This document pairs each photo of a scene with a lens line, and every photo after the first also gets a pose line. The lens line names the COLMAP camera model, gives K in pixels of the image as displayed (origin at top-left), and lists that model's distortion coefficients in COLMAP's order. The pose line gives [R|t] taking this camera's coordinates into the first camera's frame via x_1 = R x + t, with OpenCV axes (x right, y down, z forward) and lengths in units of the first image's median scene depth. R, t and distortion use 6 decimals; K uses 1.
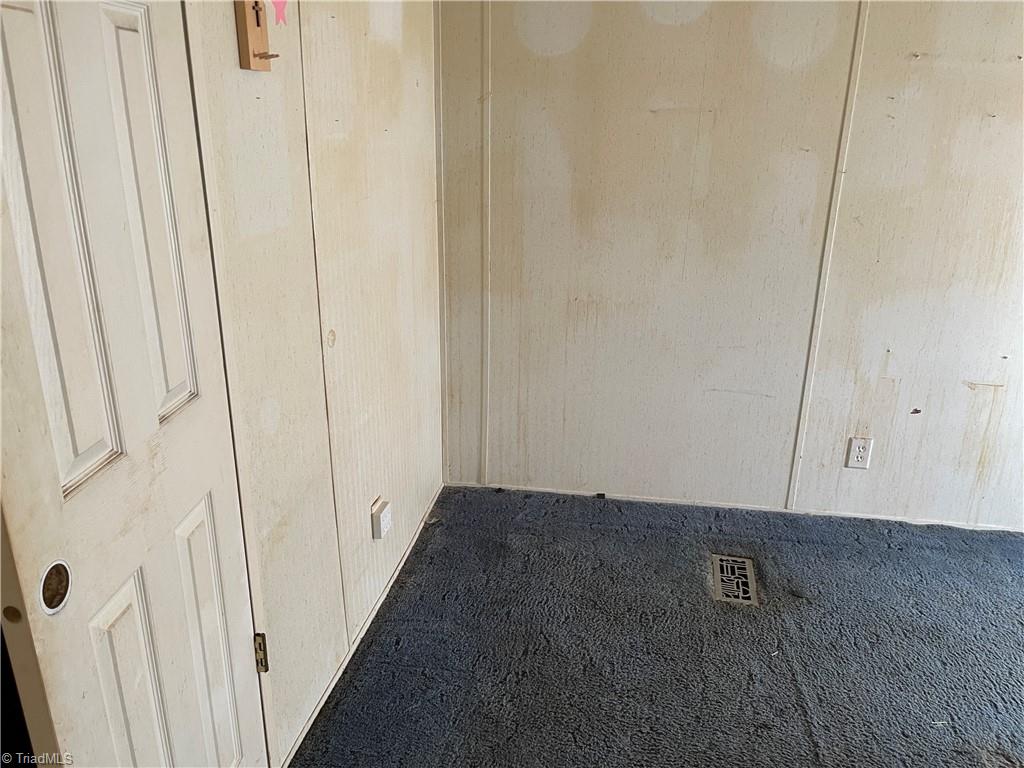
lens RADIAL K [[773.4, 0, 508.6], [0, 773.4, 386.9], [0, 0, 1]] dist [0.037690, -0.052610]
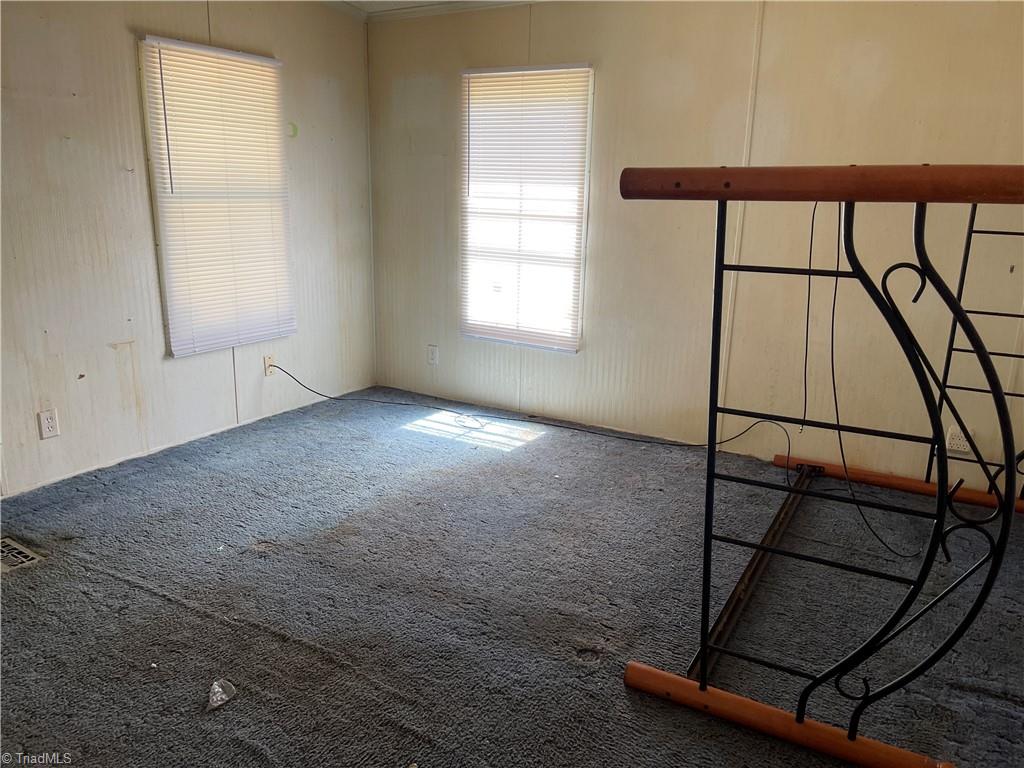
lens RADIAL K [[773.4, 0, 515.0], [0, 773.4, 384.9], [0, 0, 1]] dist [0.037690, -0.052610]
pose [[0.368226, -0.242473, 0.897561, -0.329674], [0.277758, 0.949995, 0.142687, 0.059108], [-0.887277, 0.196764, 0.417162, -0.112496]]
